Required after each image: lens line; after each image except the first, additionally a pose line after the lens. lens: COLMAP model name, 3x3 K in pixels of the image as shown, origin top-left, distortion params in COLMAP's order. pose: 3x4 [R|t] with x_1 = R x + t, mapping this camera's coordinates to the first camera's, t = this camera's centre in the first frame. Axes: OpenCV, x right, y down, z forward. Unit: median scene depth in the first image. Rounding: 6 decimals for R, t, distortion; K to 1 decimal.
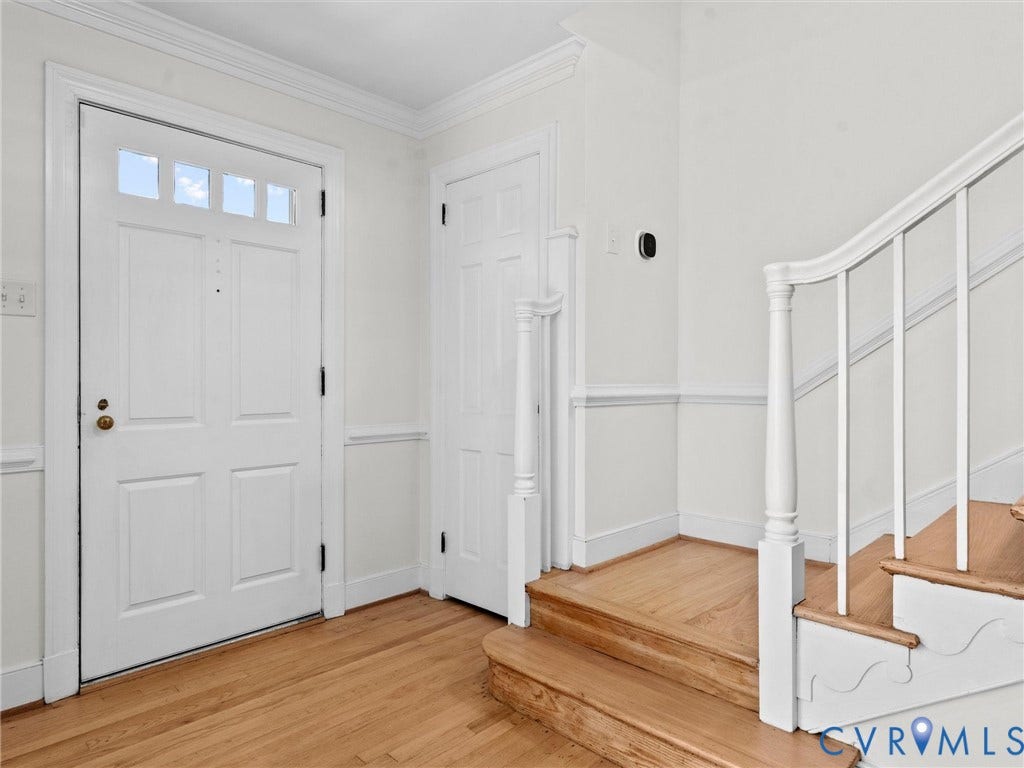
lens RADIAL K [[593.6, 0, 509.3], [0, 593.6, 385.8], [0, 0, 1]] dist [-0.002324, -0.001546]
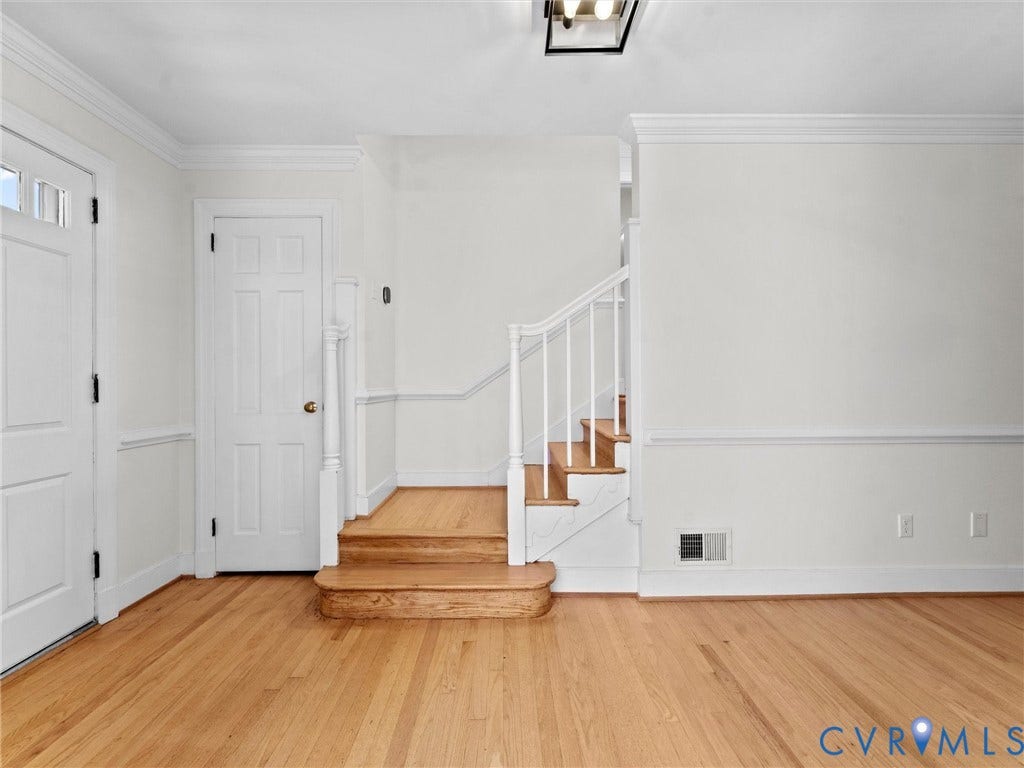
lens RADIAL K [[436.0, 0, 508.1], [0, 436.0, 386.1], [0, 0, 1]] dist [-0.000292, -0.000142]
pose [[0.733503, -0.008364, 0.679635, -0.373803], [0.012059, 0.999927, -0.000710, -0.003043], [-0.679579, 0.008716, 0.733551, -0.015192]]
